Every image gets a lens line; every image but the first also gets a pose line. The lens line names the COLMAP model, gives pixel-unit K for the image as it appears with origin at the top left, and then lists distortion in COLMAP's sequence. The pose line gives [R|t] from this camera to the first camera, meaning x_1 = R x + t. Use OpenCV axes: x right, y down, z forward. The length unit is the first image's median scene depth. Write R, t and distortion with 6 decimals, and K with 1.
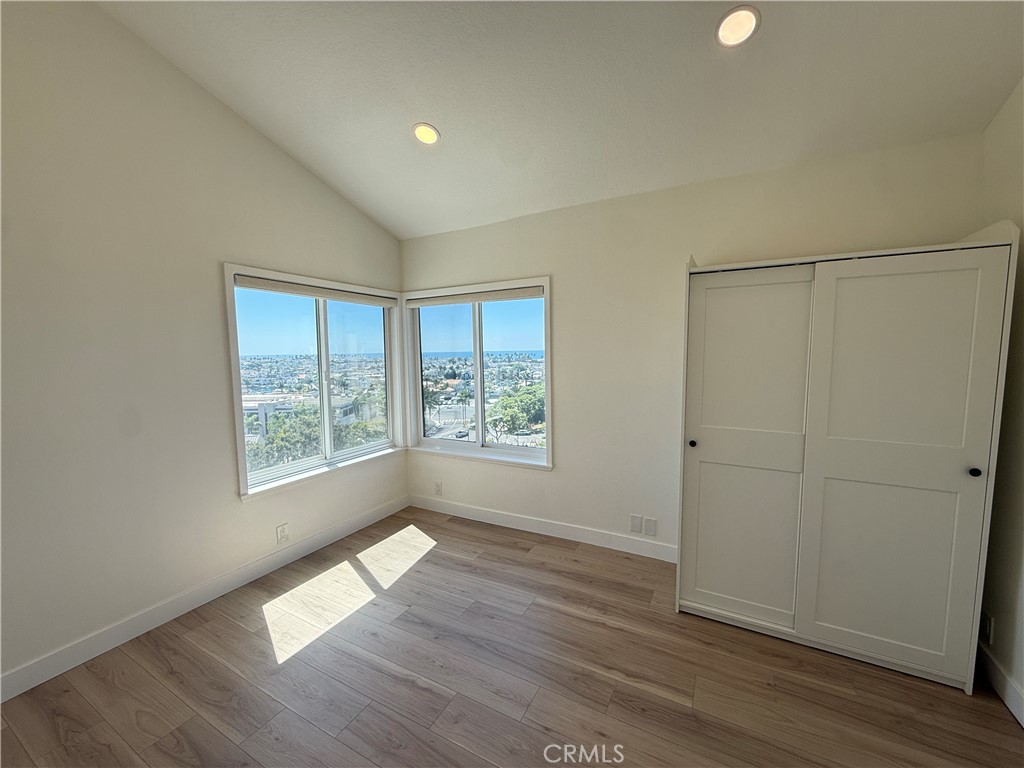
lens RADIAL K [[409.3, 0, 512.1], [0, 409.3, 385.2], [0, 0, 1]] dist [0.000809, 0.000175]
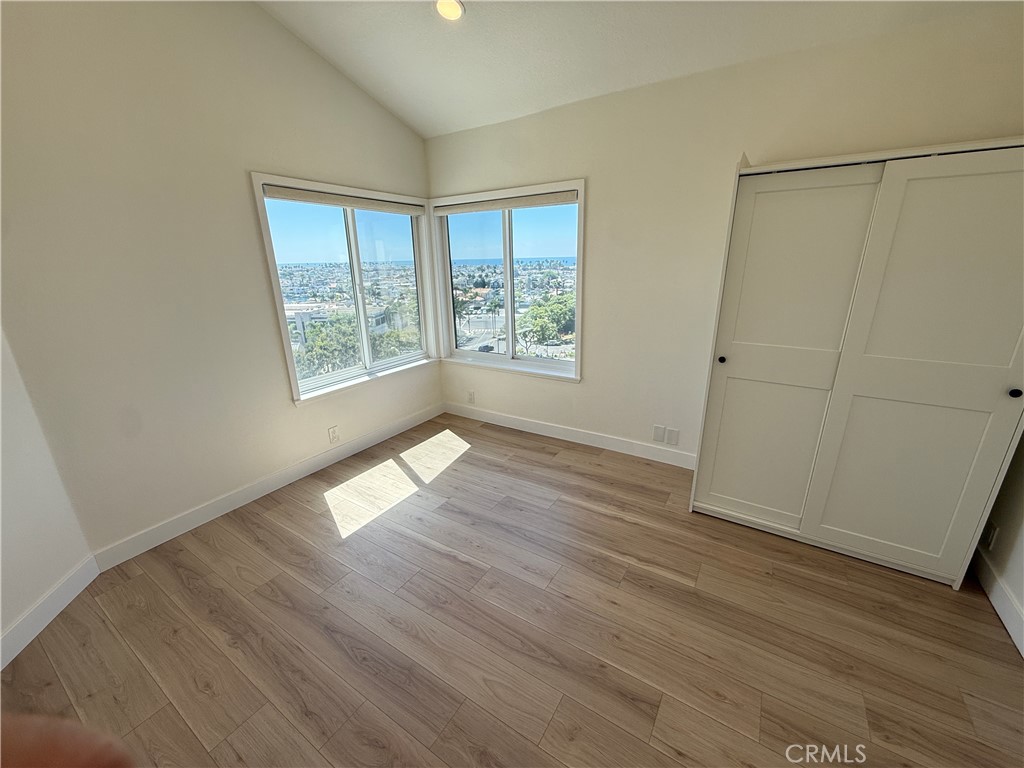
lens RADIAL K [[409.3, 0, 512.1], [0, 409.3, 385.4], [0, 0, 1]] dist [0.000809, 0.000175]
pose [[0.997391, 0.016117, -0.070372, -0.000297], [-0.000409, 0.976008, 0.217734, -0.011096], [0.072193, -0.217137, 0.973468, -0.021728]]
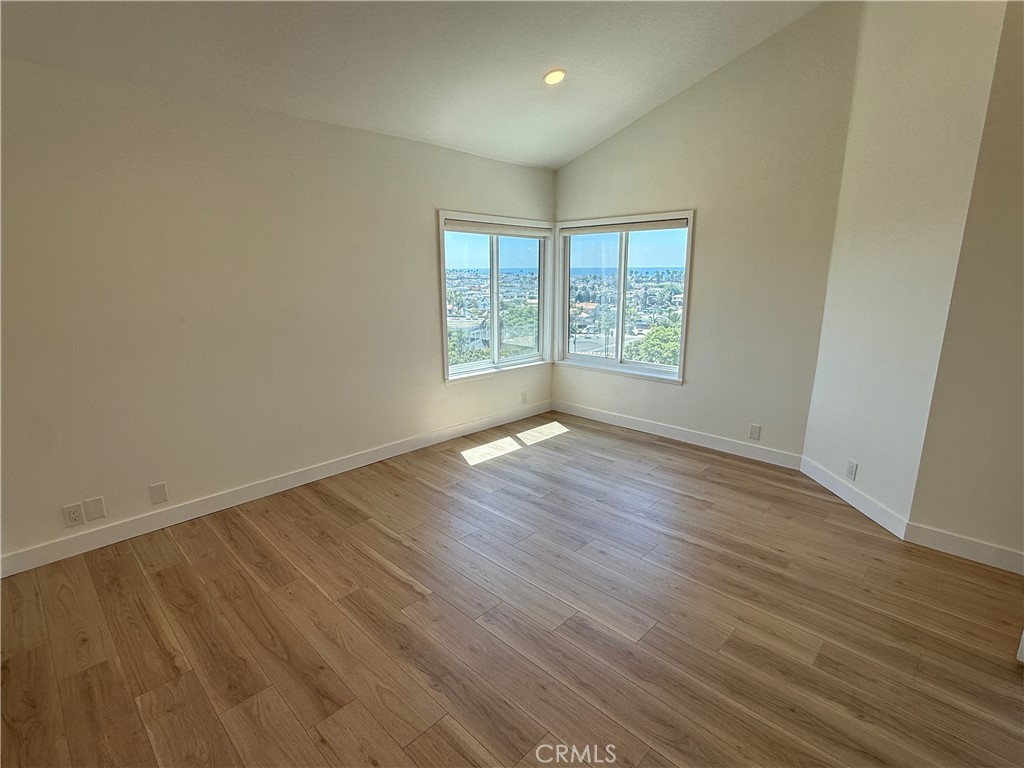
lens RADIAL K [[515.8, 0, 505.6], [0, 515.8, 375.5], [0, 0, 1]] dist [0.002470, -0.002145]
pose [[0.957452, 0.069540, -0.280089, 0.030008], [-0.033854, 0.990897, 0.130295, 0.013182], [0.286600, -0.115269, 0.951091, -0.574093]]
